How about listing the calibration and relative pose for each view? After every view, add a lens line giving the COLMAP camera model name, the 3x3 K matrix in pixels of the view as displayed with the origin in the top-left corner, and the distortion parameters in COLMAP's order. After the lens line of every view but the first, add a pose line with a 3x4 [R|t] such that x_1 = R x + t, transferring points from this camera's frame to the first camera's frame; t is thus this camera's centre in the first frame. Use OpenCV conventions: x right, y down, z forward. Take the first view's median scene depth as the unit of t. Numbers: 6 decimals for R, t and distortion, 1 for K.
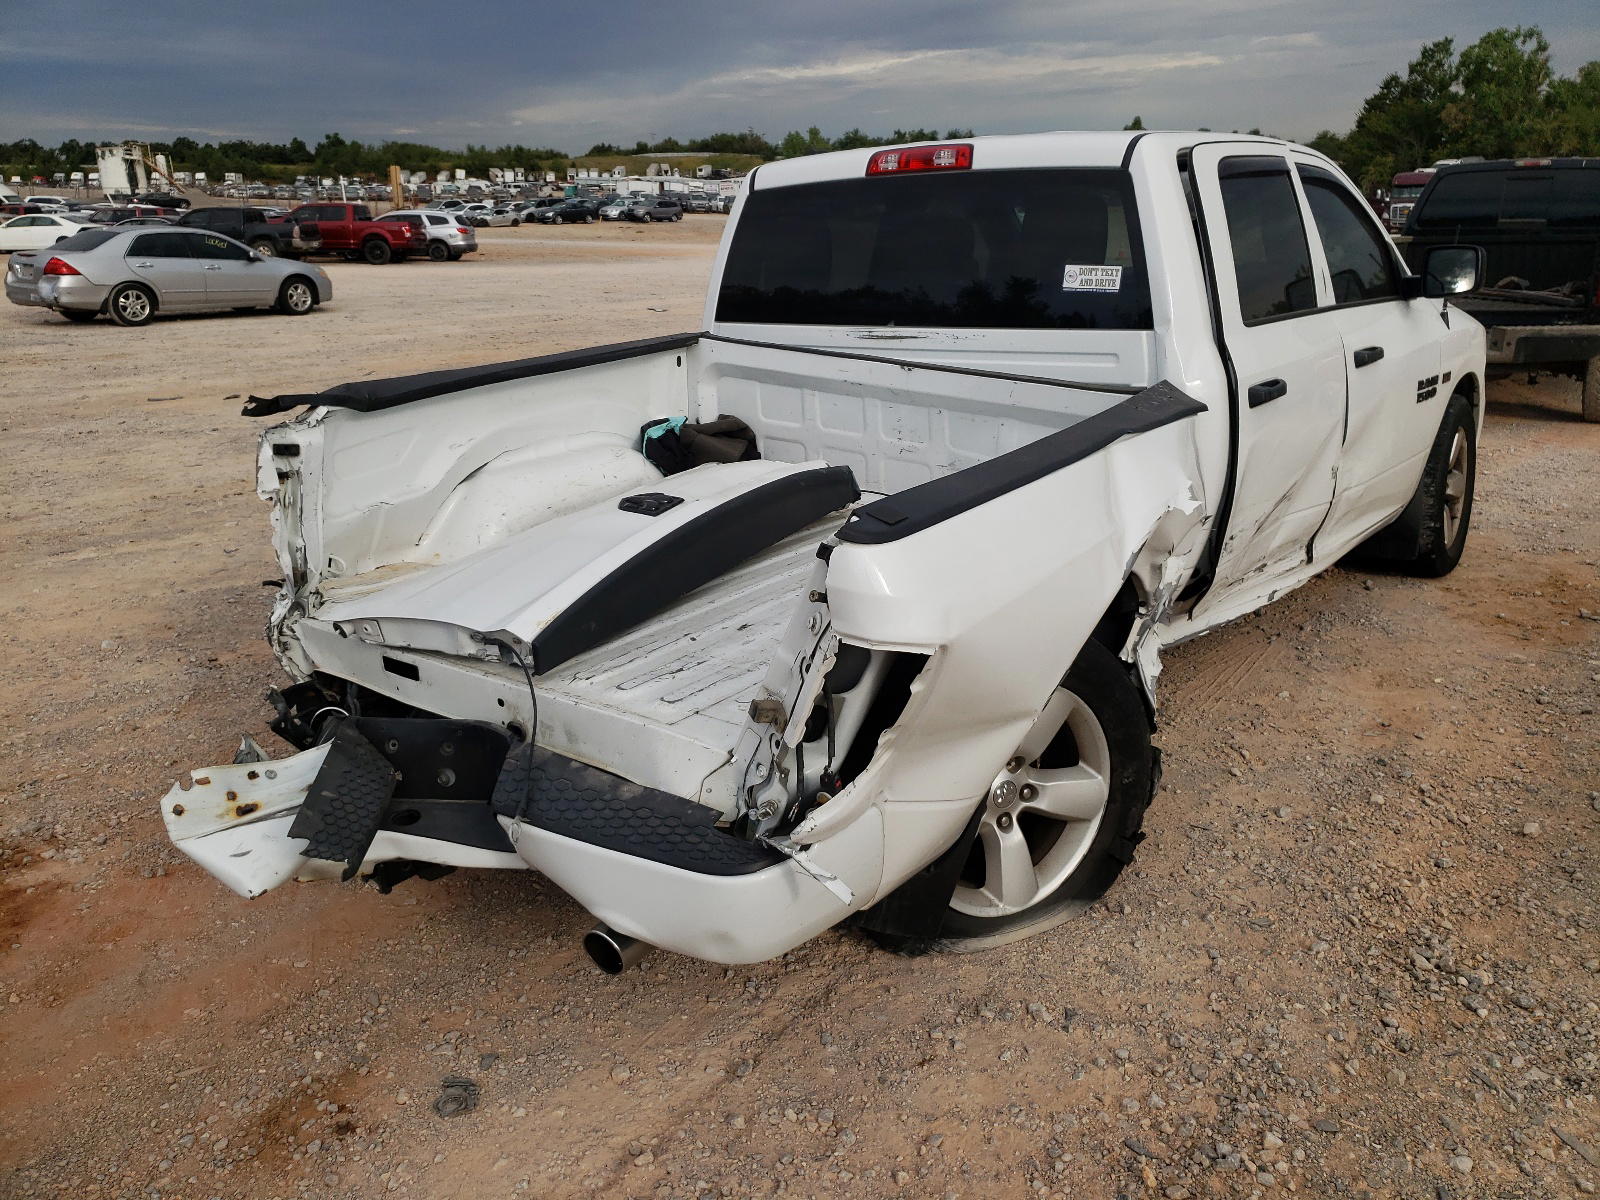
lens RADIAL K [[1224.3, 0, 808.0], [0, 1224.3, 593.6], [0, 0, 1]] dist [0.005445, 0.002181]
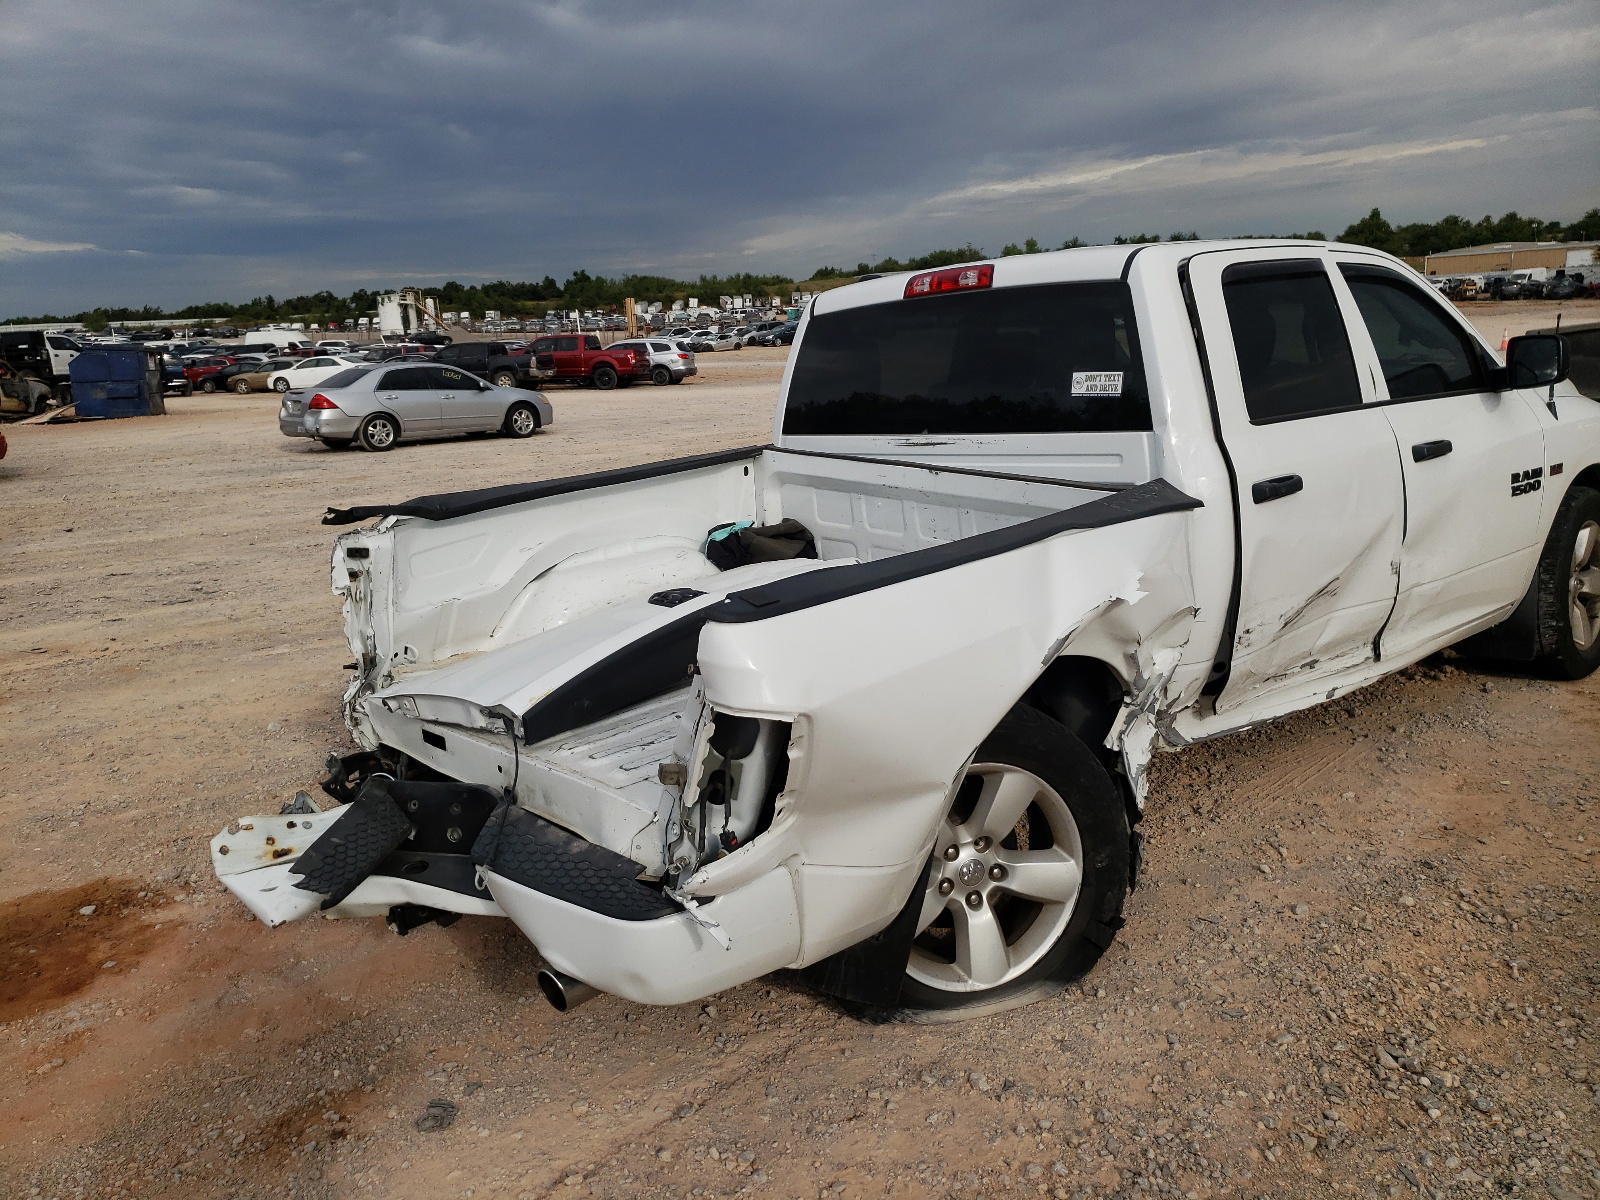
lens RADIAL K [[1222.8, 0, 798.7], [0, 1222.8, 604.8], [0, 0, 1]] dist [0.005409, 0.001641]
pose [[0.982666, -0.002234, -0.185373, 0.202086], [-0.012375, 0.996907, -0.077612, 0.018074], [0.184973, 0.078561, 0.979599, -0.067941]]
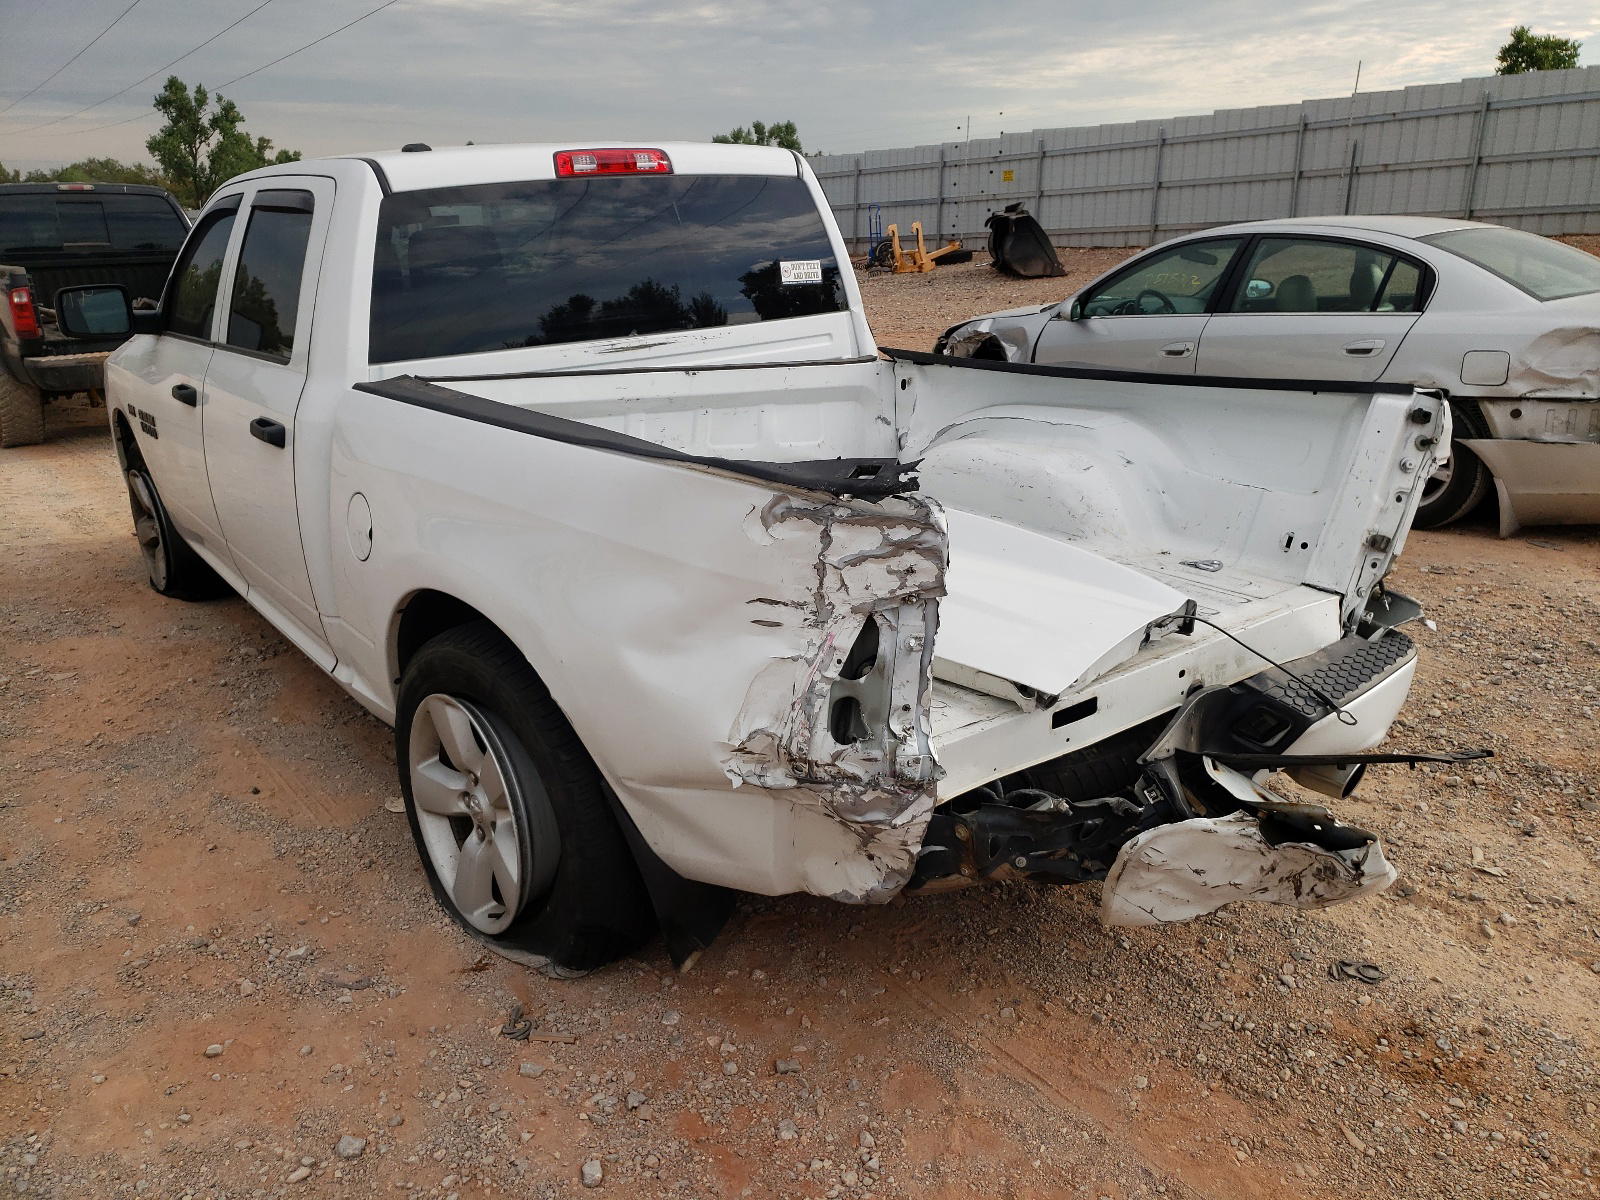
lens RADIAL K [[1224.3, 0, 808.0], [0, 1224.3, 593.6], [0, 0, 1]] dist [0.005445, 0.002181]
pose [[0.272251, -0.276084, 0.921769, -1.064137], [0.298627, 0.934895, 0.191813, -0.223394], [-0.914714, 0.223044, 0.336972, 0.775170]]
